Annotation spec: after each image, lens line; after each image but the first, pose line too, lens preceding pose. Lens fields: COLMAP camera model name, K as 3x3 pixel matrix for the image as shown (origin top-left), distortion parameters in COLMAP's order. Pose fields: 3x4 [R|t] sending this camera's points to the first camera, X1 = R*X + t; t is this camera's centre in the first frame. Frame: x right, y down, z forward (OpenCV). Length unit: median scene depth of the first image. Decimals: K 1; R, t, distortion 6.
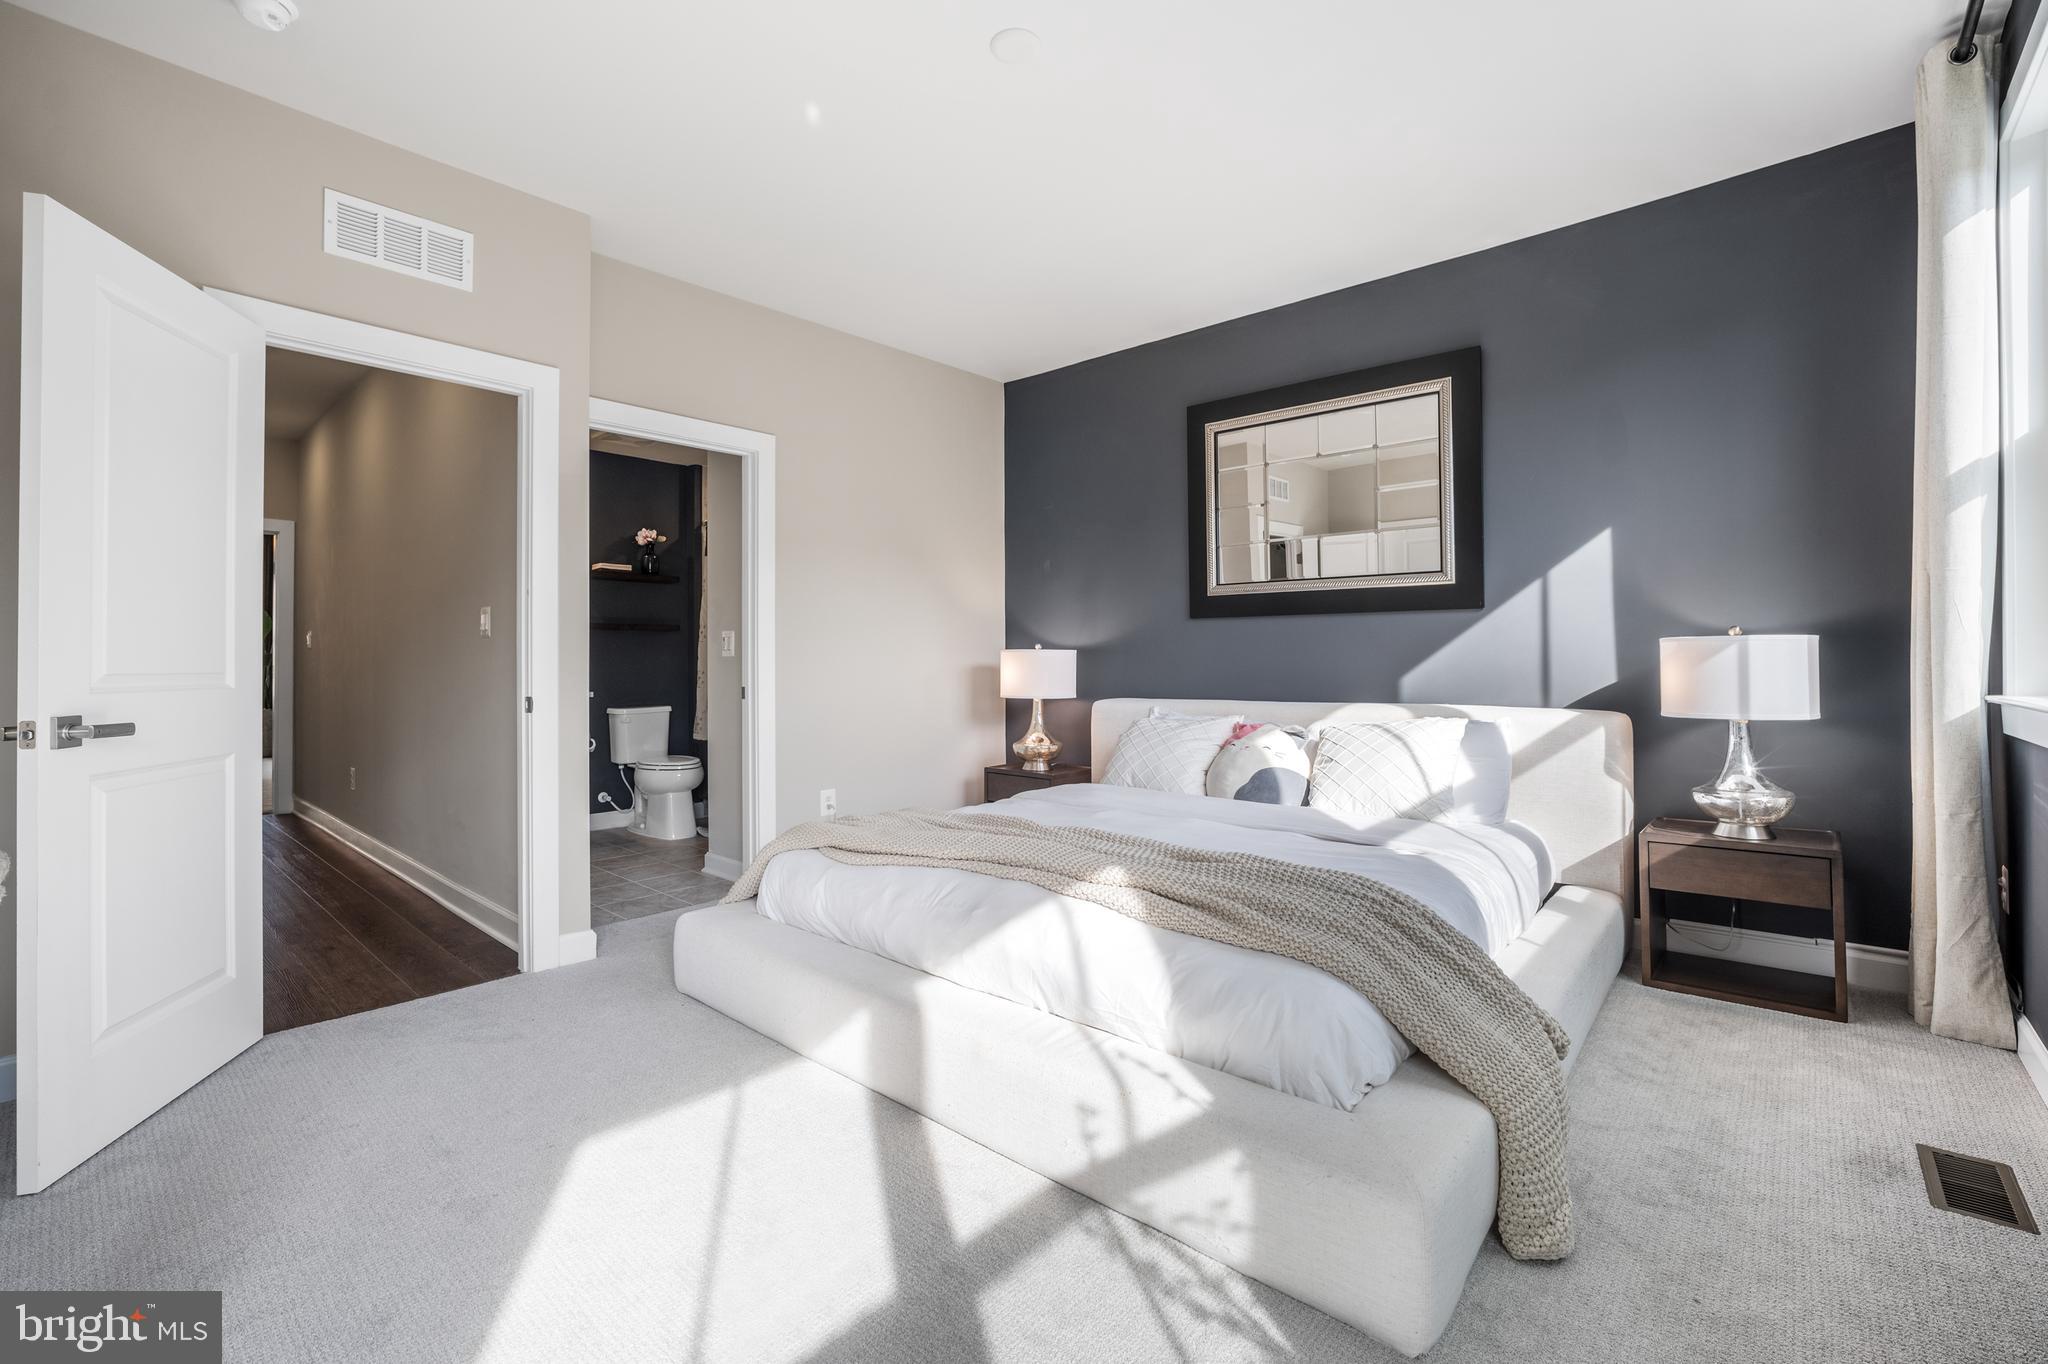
lens RADIAL K [[870.7, 0, 1029.0], [0, 870.7, 667.1], [0, 0, 1]] dist [-0.040012, 0.014601]
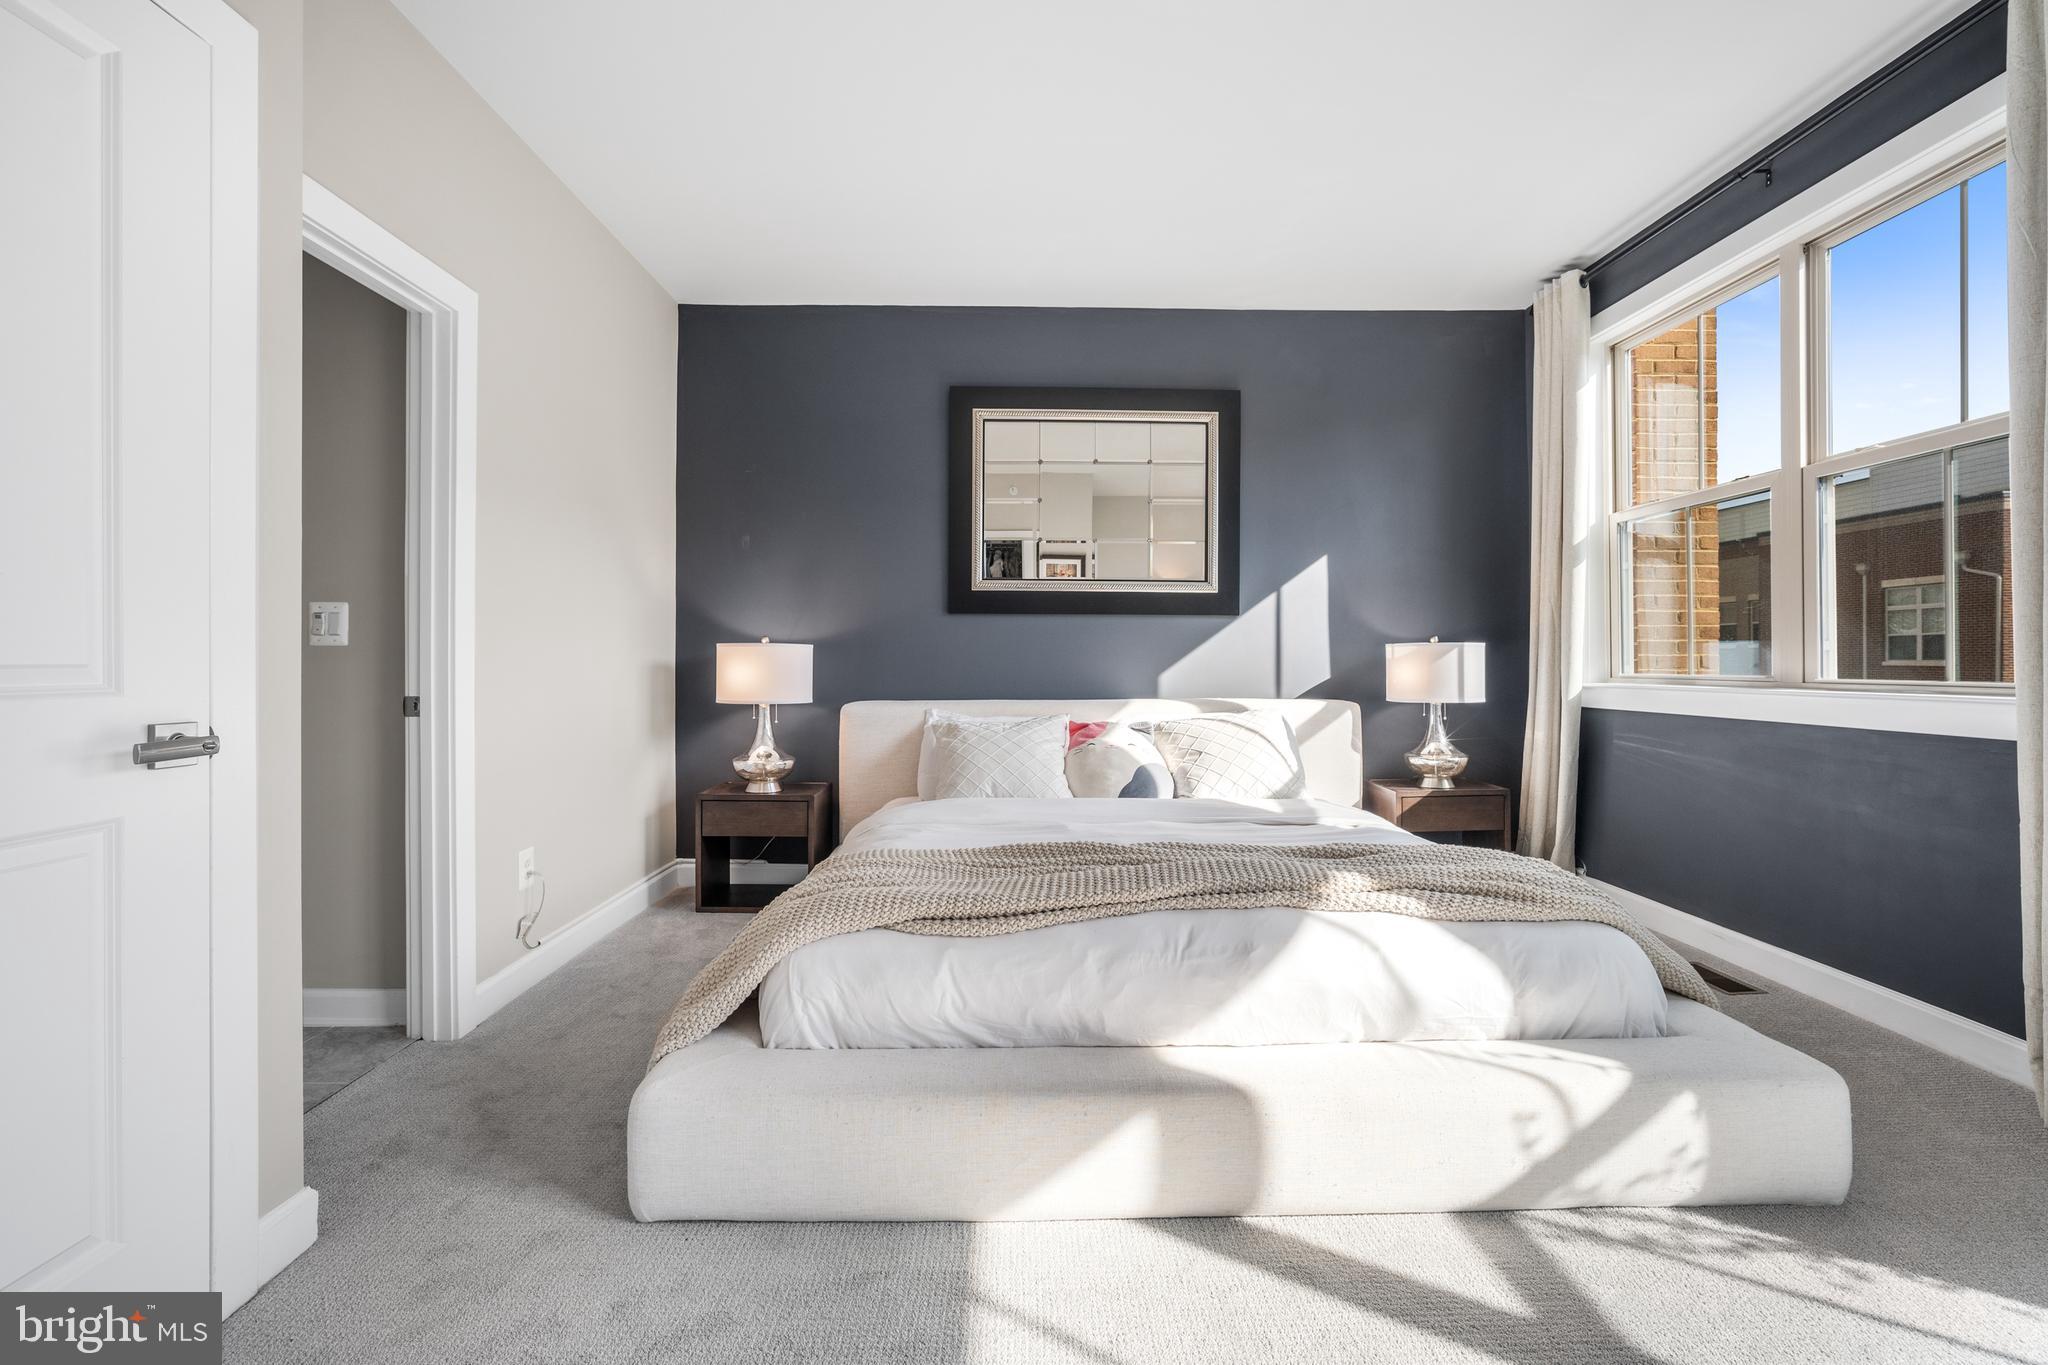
lens RADIAL K [[869.0, 0, 1033.4], [0, 869.0, 669.8], [0, 0, 1]] dist [-0.025457, 0.009322]
pose [[0.742554, -0.001569, 0.669784, -0.502711], [-0.000111, 0.999997, 0.002465, 0.003552], [-0.669786, -0.001905, 0.742552, 0.331616]]
